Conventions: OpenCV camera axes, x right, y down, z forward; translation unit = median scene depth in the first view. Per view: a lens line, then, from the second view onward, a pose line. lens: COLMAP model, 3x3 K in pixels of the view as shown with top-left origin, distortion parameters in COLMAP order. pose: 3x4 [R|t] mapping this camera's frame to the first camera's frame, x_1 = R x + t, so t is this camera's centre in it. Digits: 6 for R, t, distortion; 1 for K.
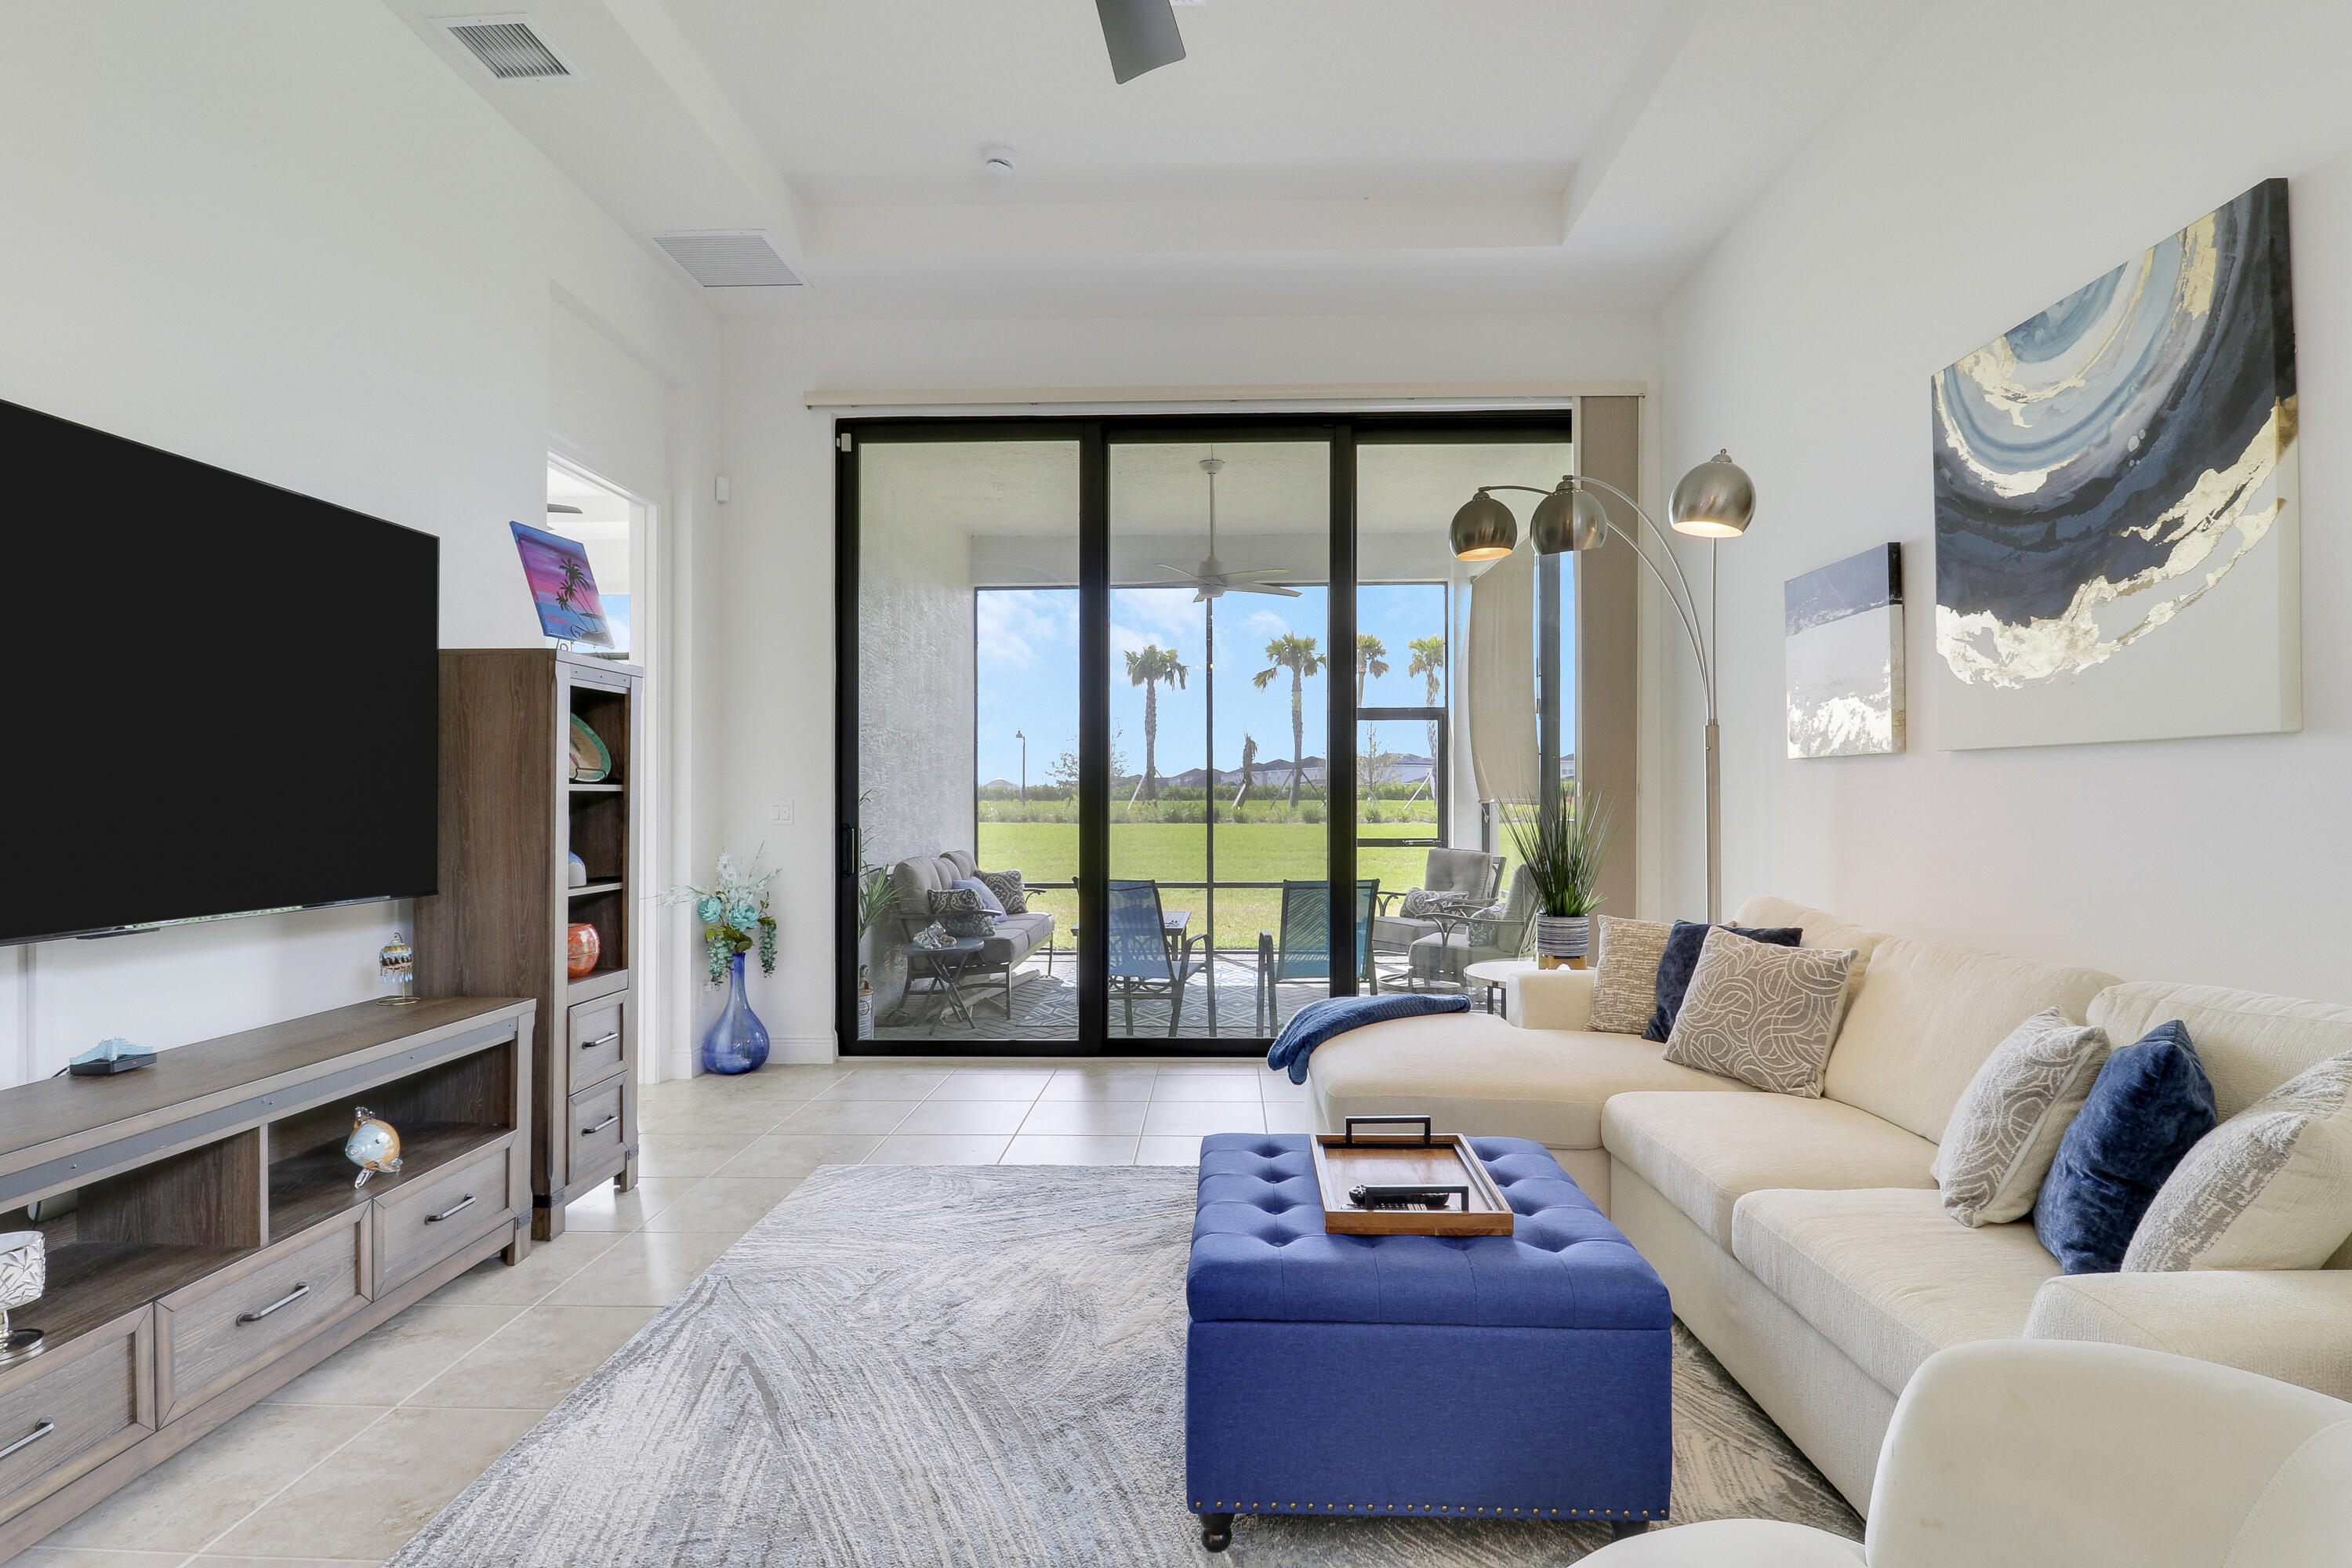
lens RADIAL K [[1122.1, 0, 1186.5], [0, 1122.1, 790.4], [0, 0, 1]] dist [0.008826, -0.014960]
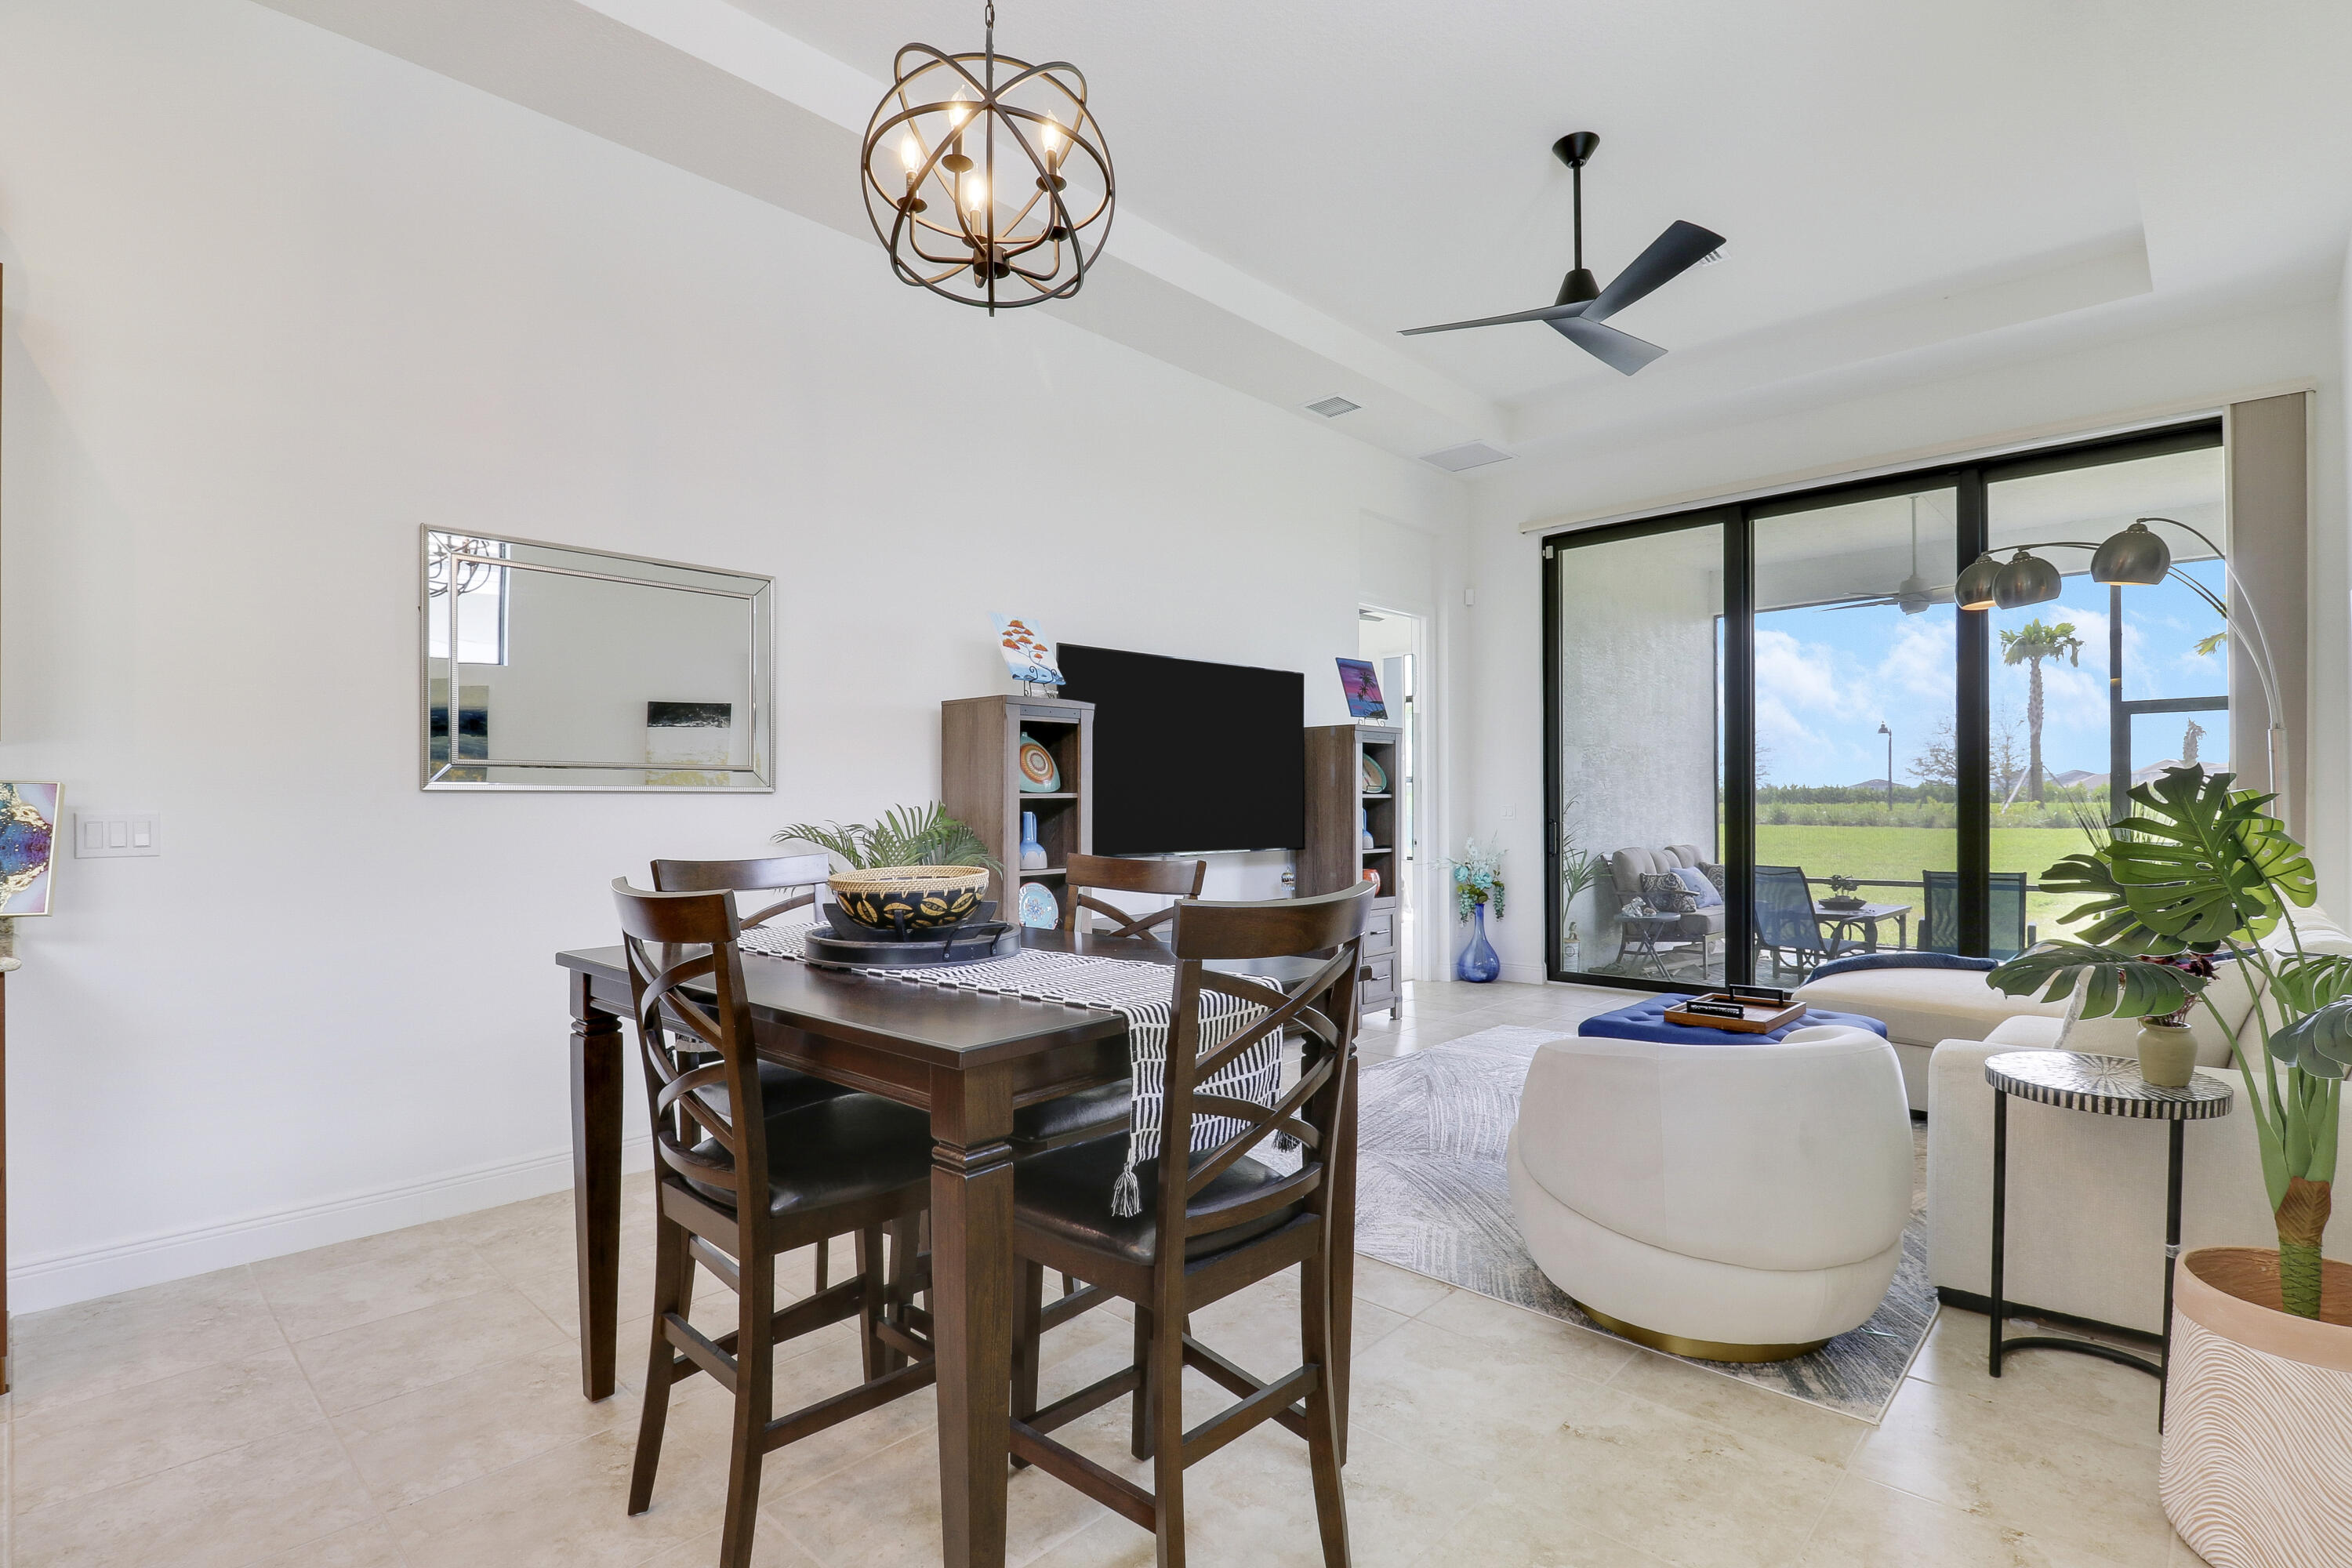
lens RADIAL K [[1122.1, 0, 1186.5], [0, 1122.1, 790.4], [0, 0, 1]] dist [0.008826, -0.014960]
pose [[0.748400, -0.011894, -0.663140, 0.469532], [0.009510, 0.999929, -0.007202, -0.001435], [0.663179, -0.000917, 0.748460, -0.596819]]
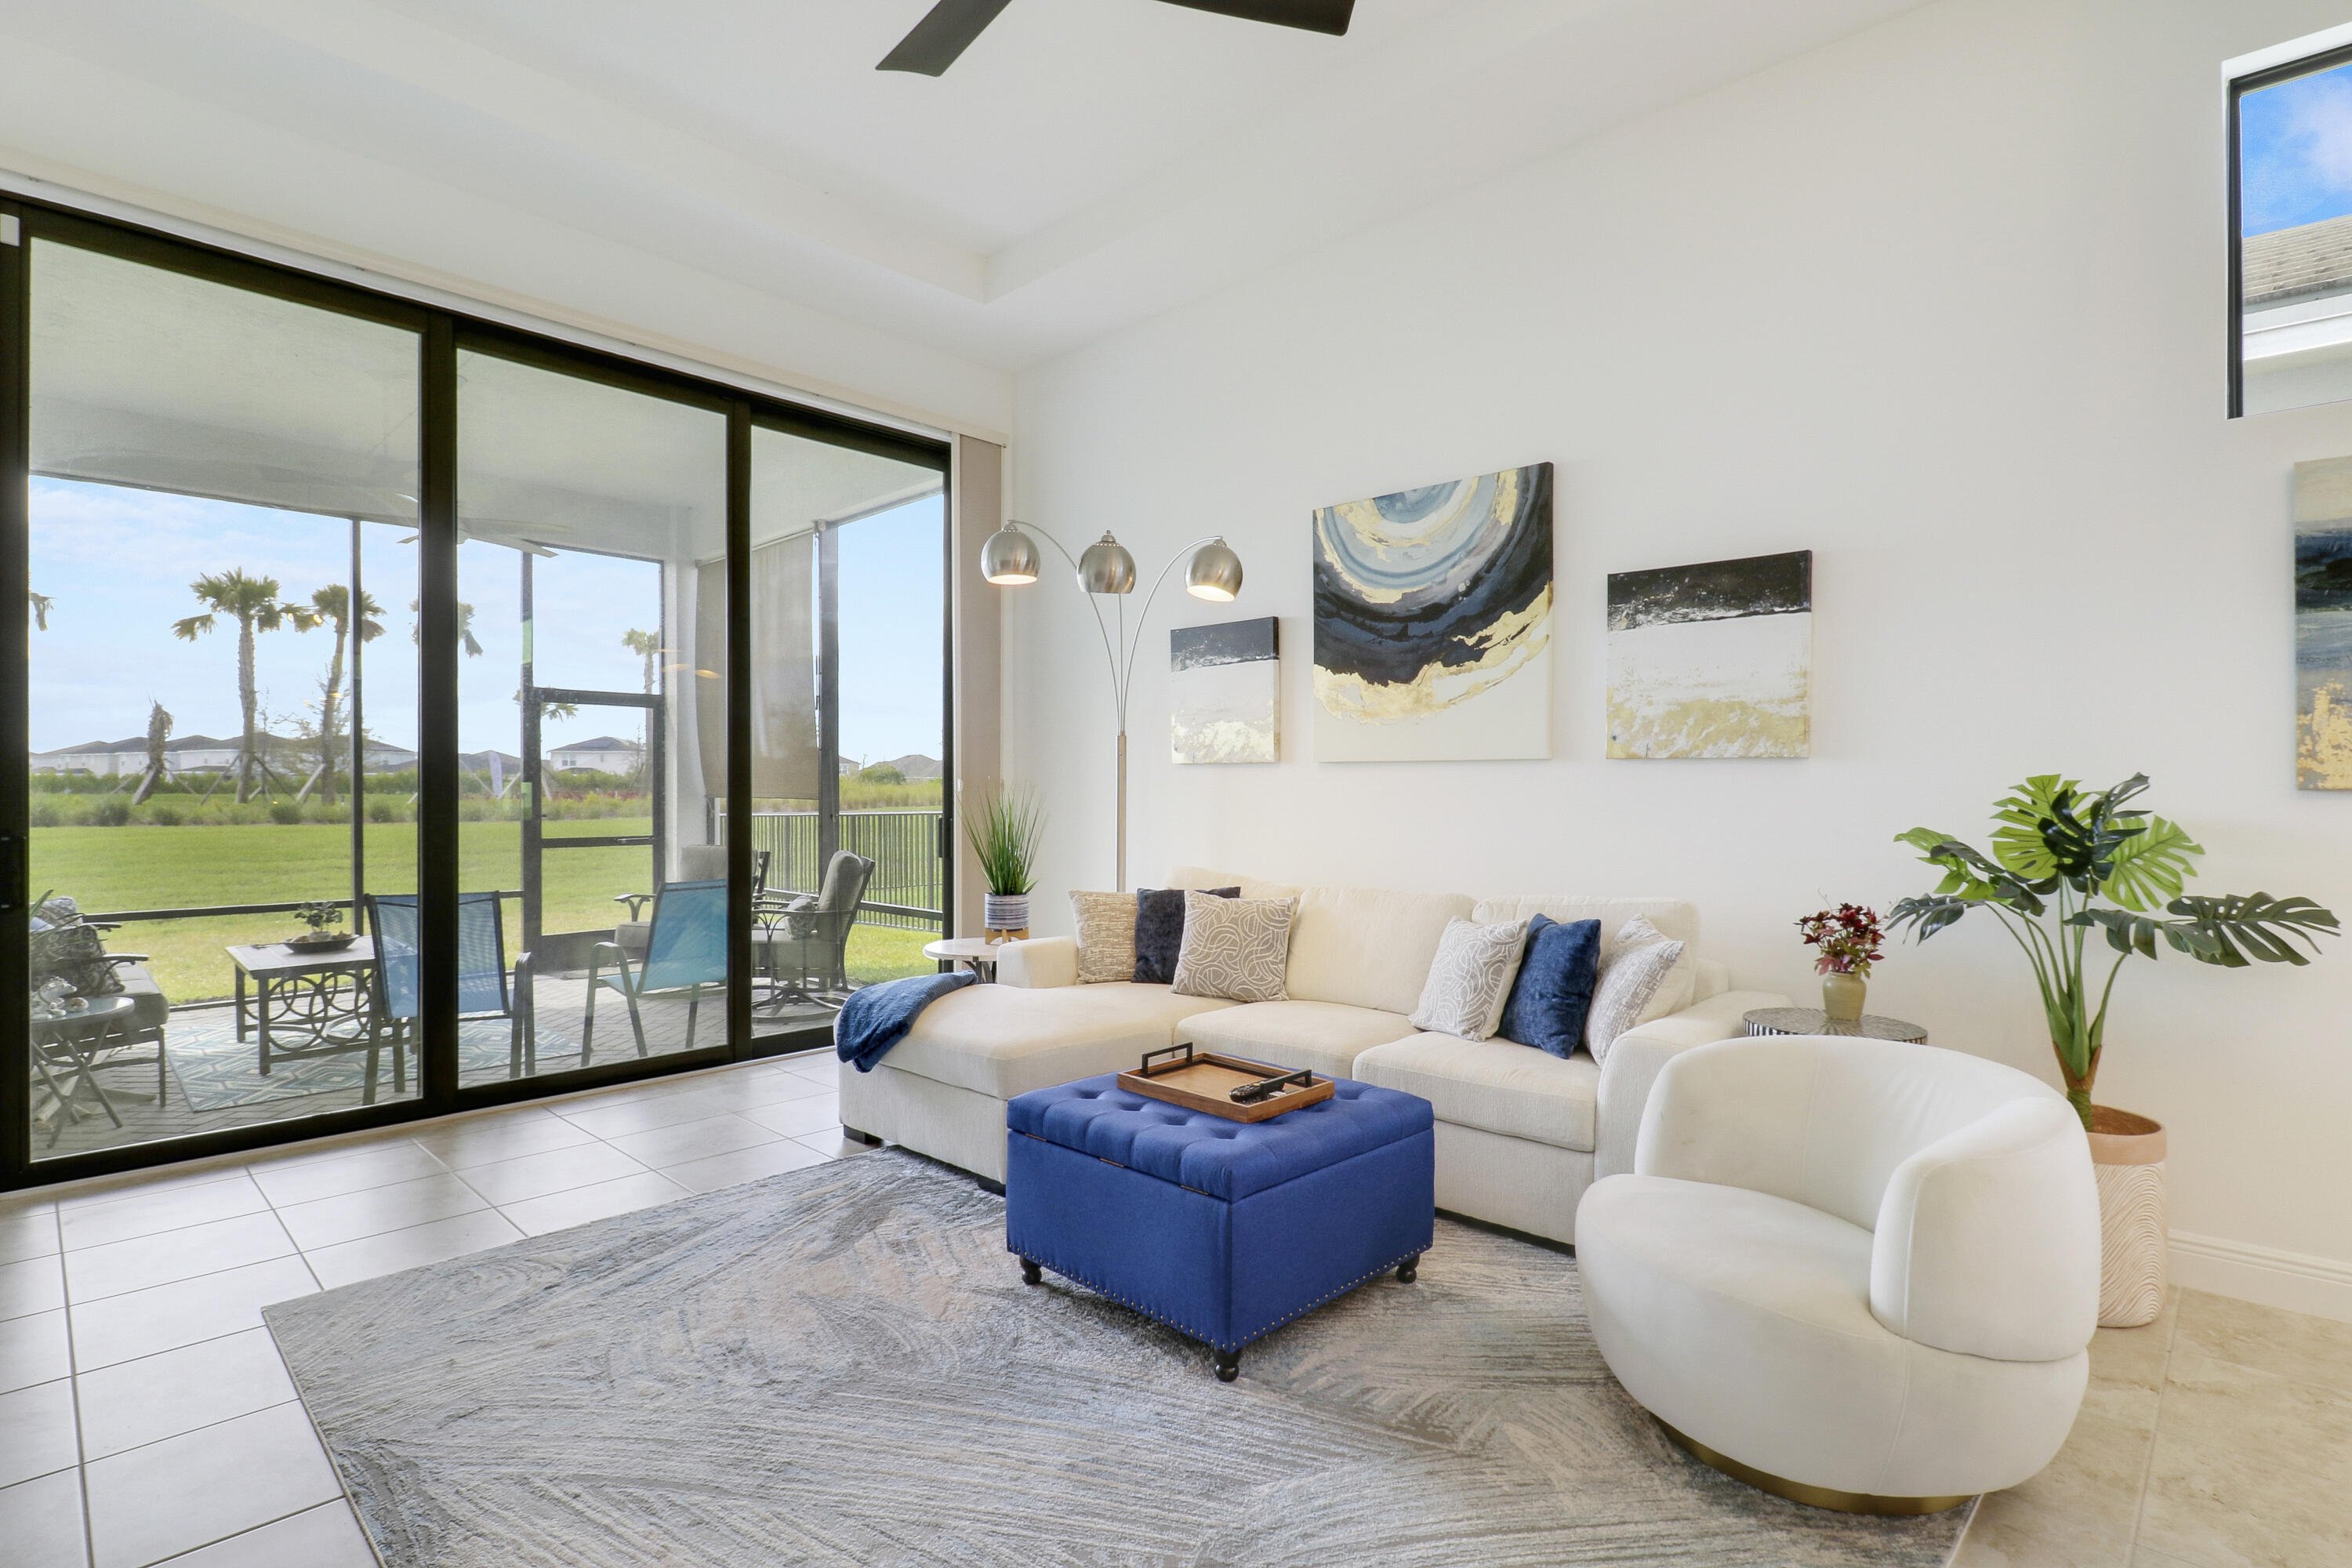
lens RADIAL K [[1164.6, 0, 1171.0], [0, 1164.6, 798.4], [0, 0, 1]] dist [0.019830, -0.000129]
pose [[0.670067, -0.000704, 0.742300, -0.566331], [-0.007835, 0.999937, 0.008020, 0.002245], [-0.742259, -0.011190, 0.670019, 0.092687]]
